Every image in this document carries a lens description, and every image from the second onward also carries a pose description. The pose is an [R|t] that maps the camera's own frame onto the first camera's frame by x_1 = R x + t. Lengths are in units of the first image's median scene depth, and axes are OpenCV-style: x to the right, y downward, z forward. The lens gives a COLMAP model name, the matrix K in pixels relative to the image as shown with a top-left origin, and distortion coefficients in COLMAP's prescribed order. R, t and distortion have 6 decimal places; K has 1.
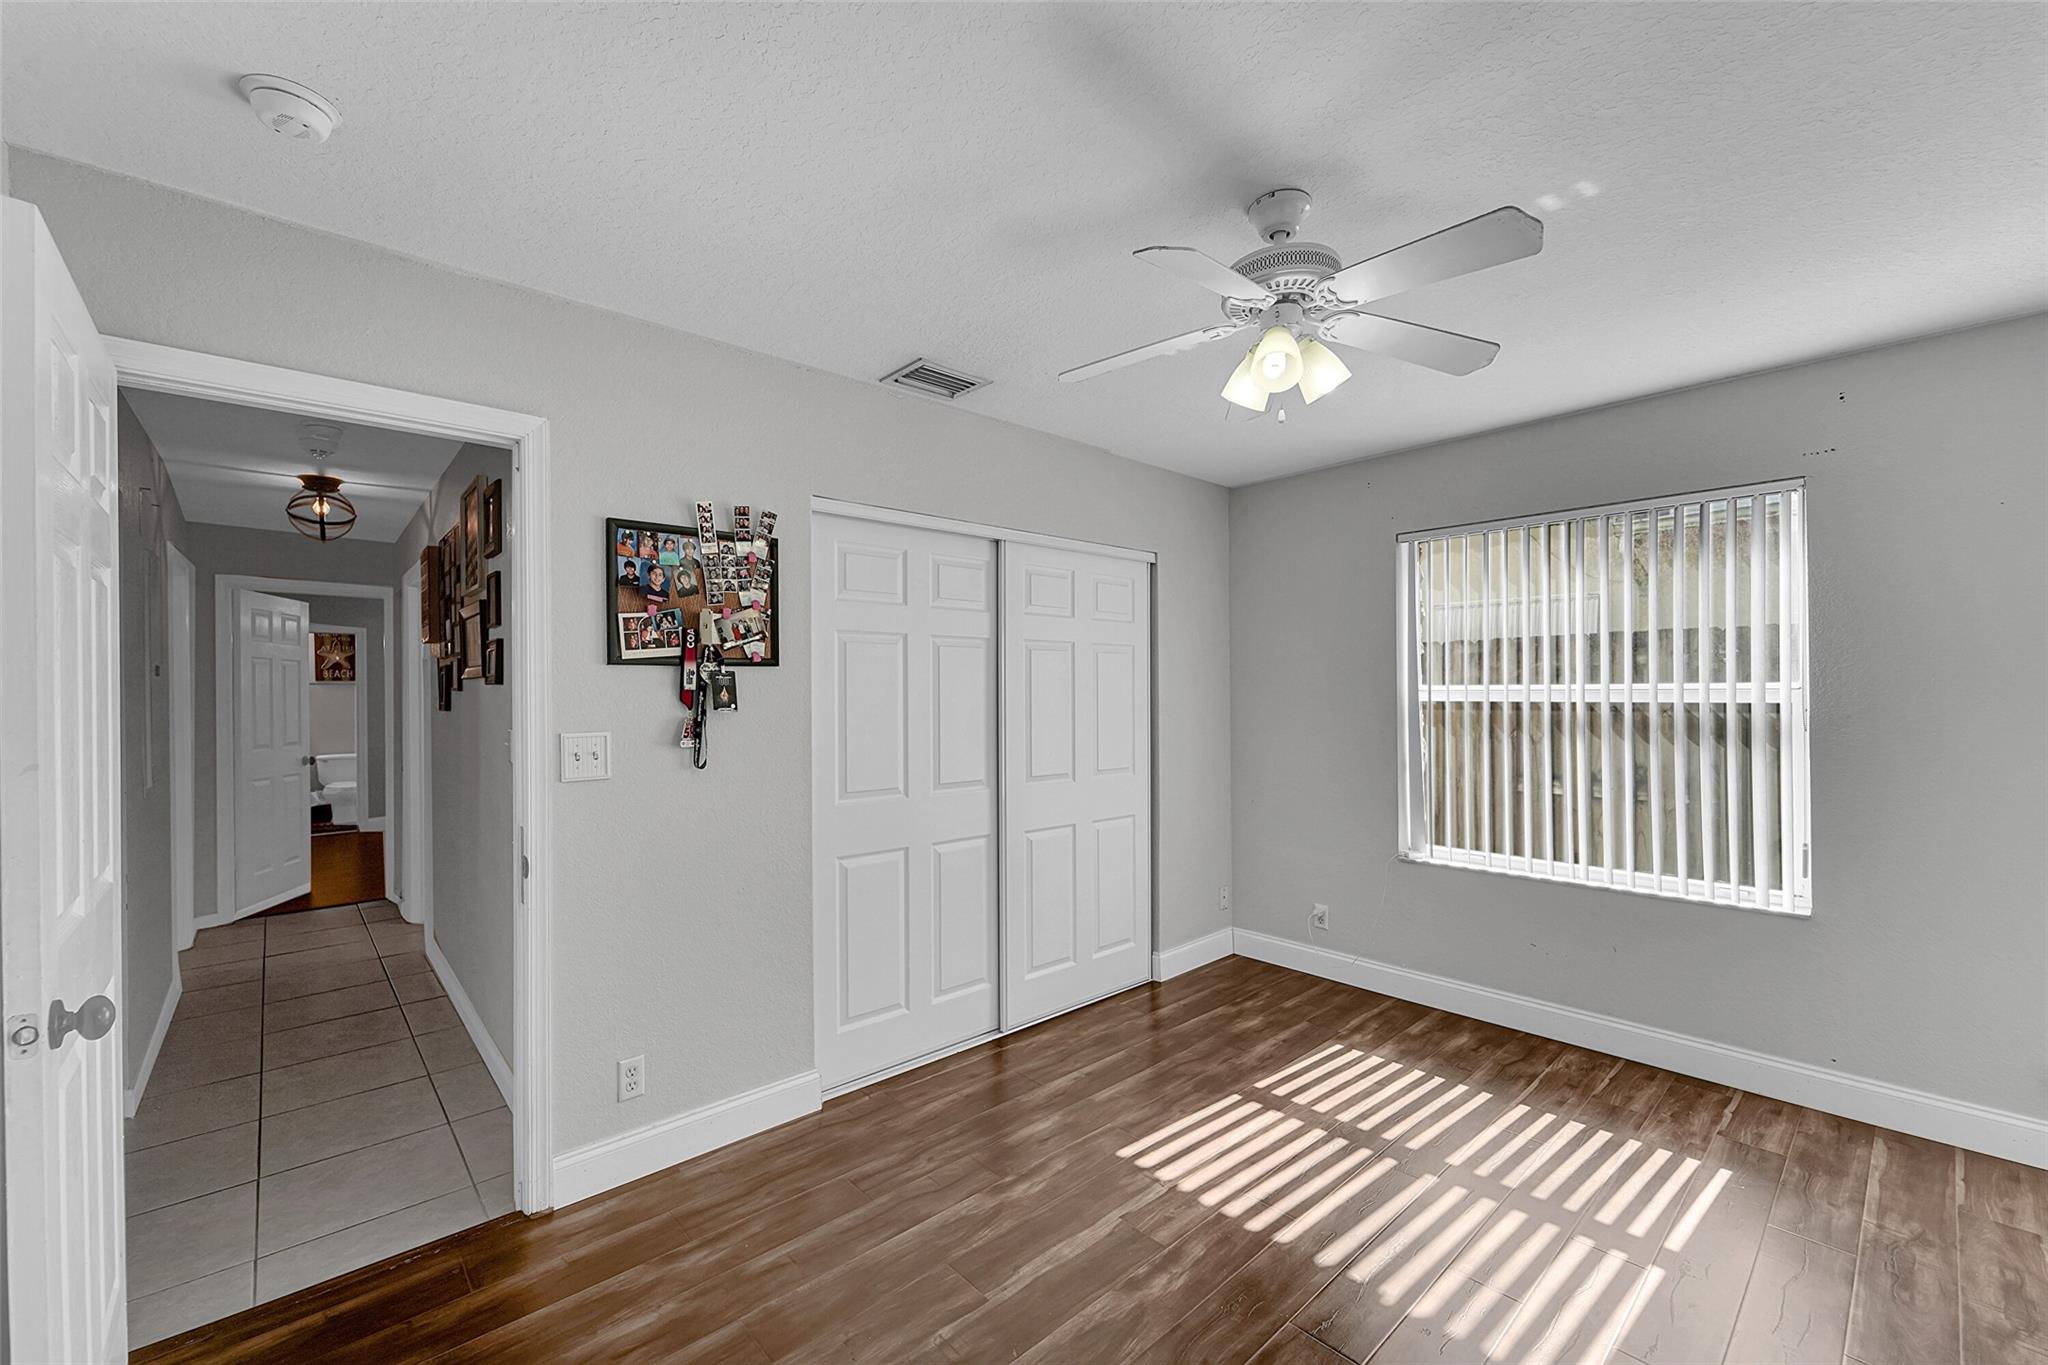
lens RADIAL K [[822.8, 0, 1017.3], [0, 822.8, 690.9], [0, 0, 1]] dist [0.000455, 0.000177]
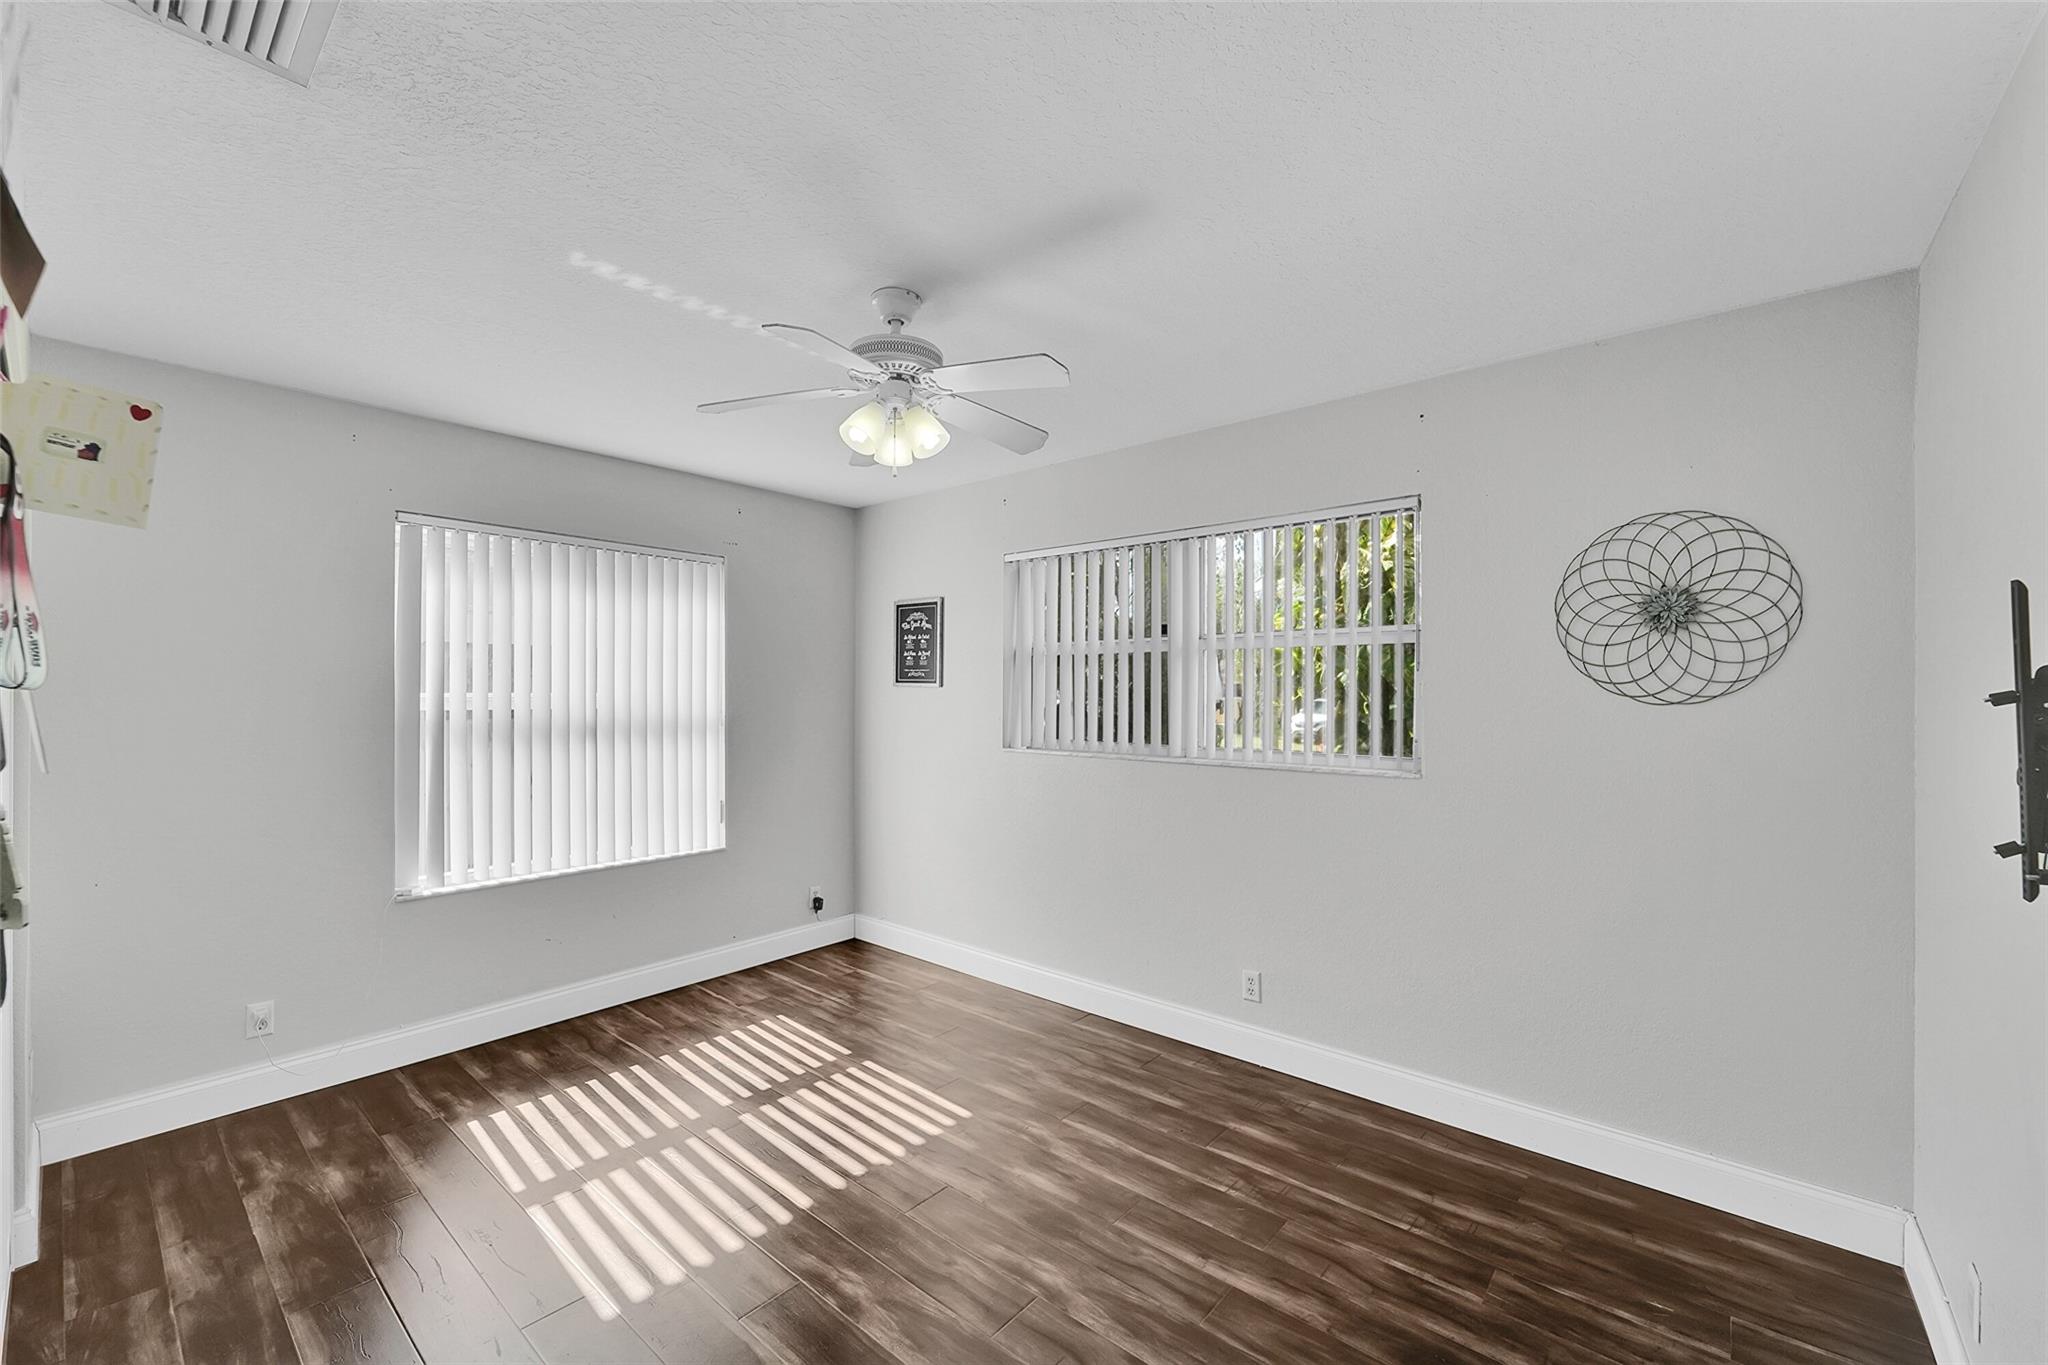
lens RADIAL K [[822.8, 0, 1017.3], [0, 822.8, 690.9], [0, 0, 1]] dist [0.000455, 0.000177]
pose [[-0.130079, 0.011541, 0.991436, -0.606077], [0.000313, 0.999933, -0.011599, 0.003668], [-0.991504, -0.001199, -0.130074, 0.660730]]
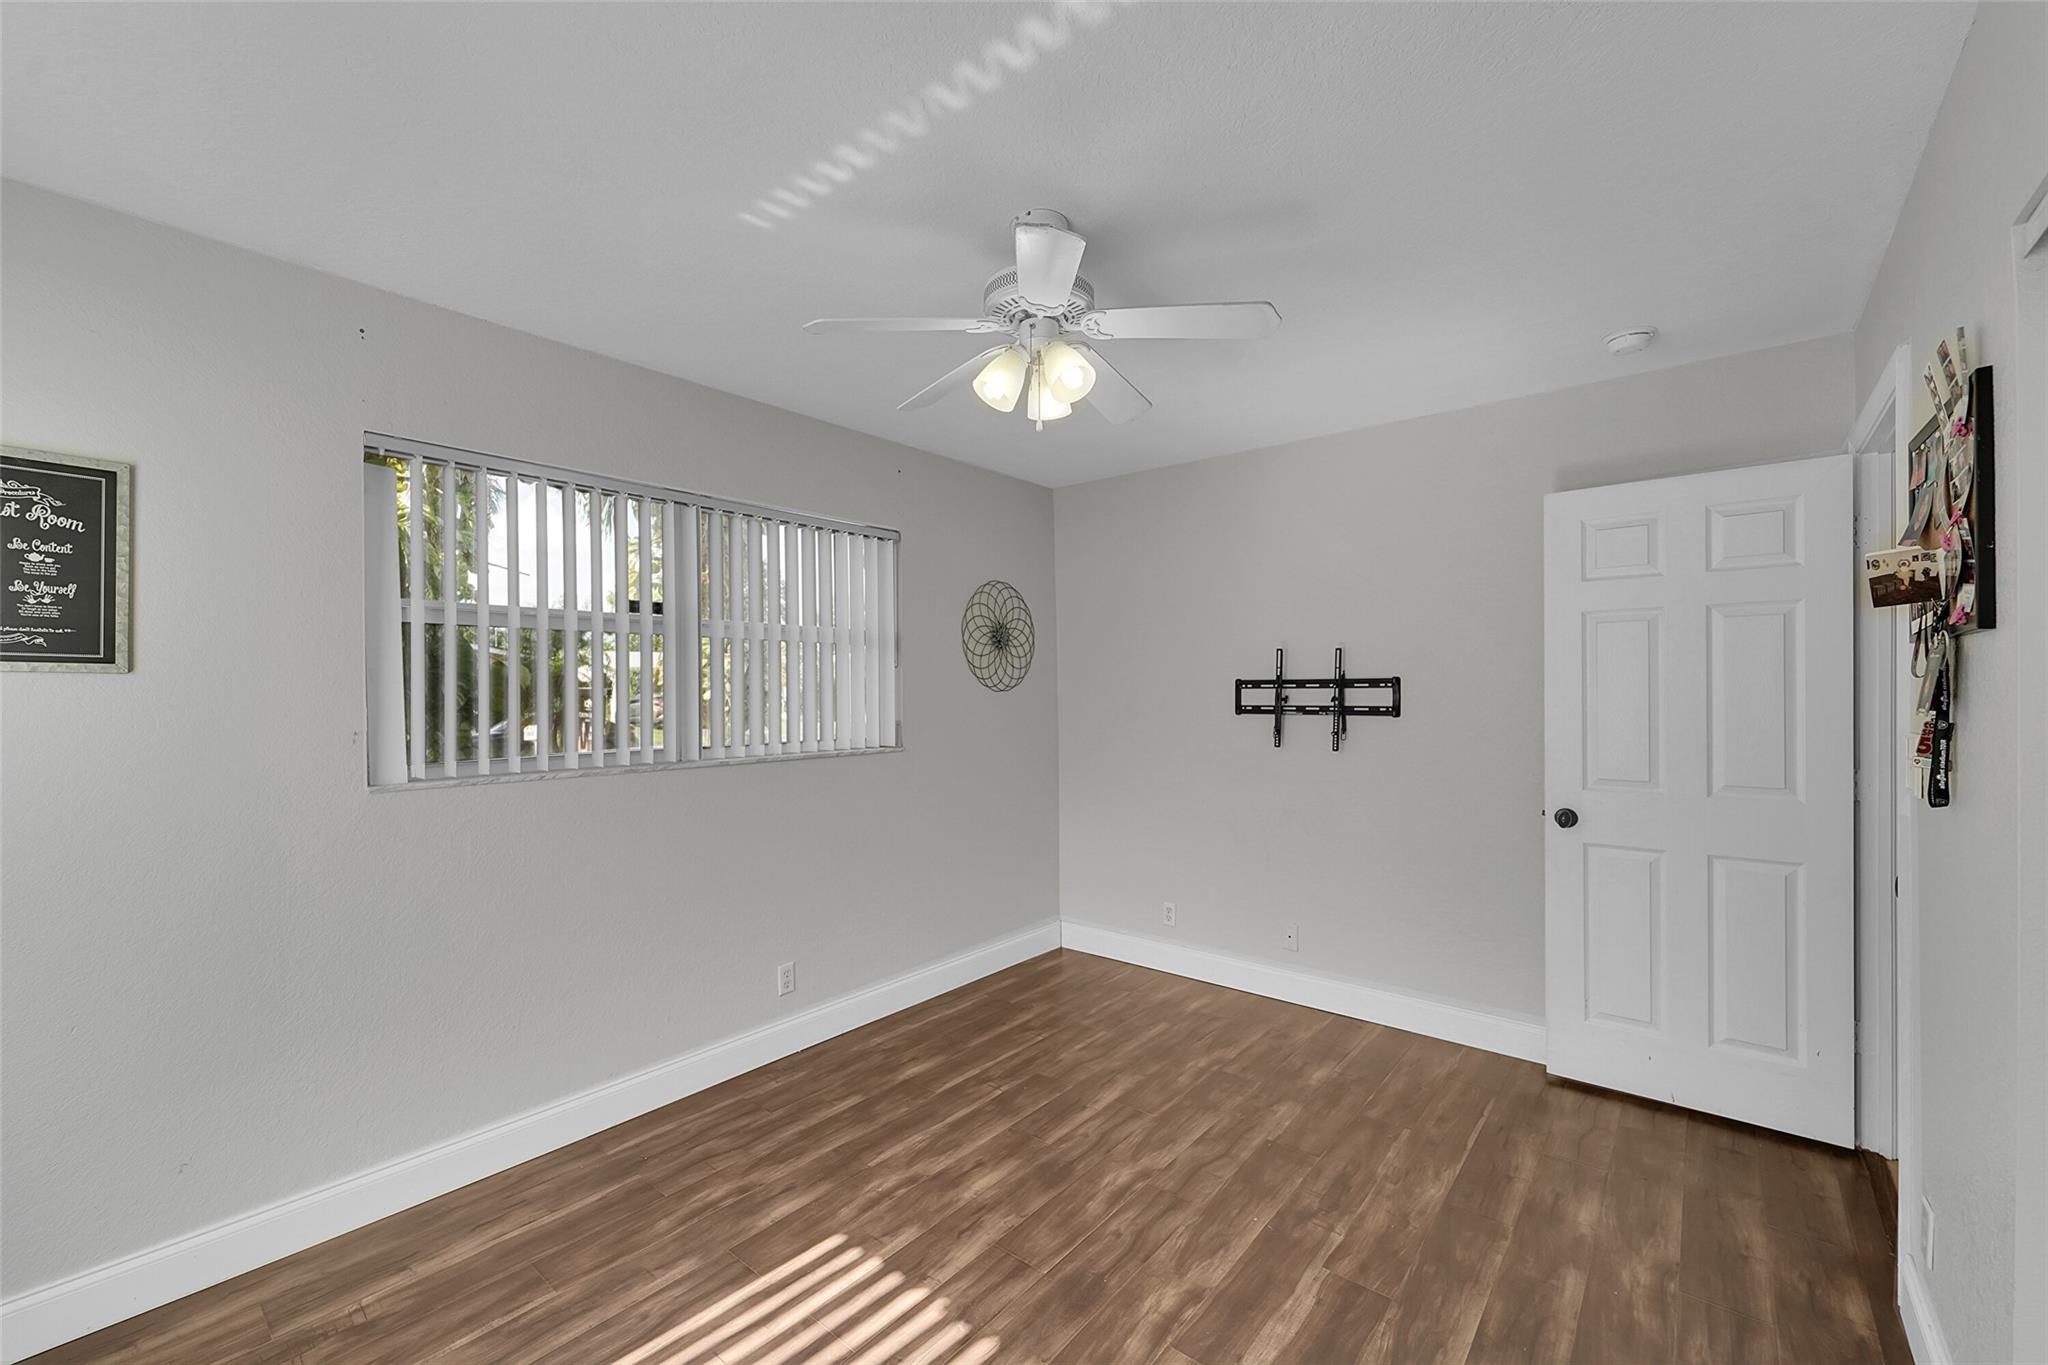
lens RADIAL K [[822.8, 0, 1017.3], [0, 822.8, 690.9], [0, 0, 1]] dist [0.000455, 0.000177]
pose [[-0.989976, 0.013328, -0.140603, 0.336987], [0.012336, 0.999892, 0.007929, -0.003994], [0.140694, 0.006115, -0.990034, 1.368396]]
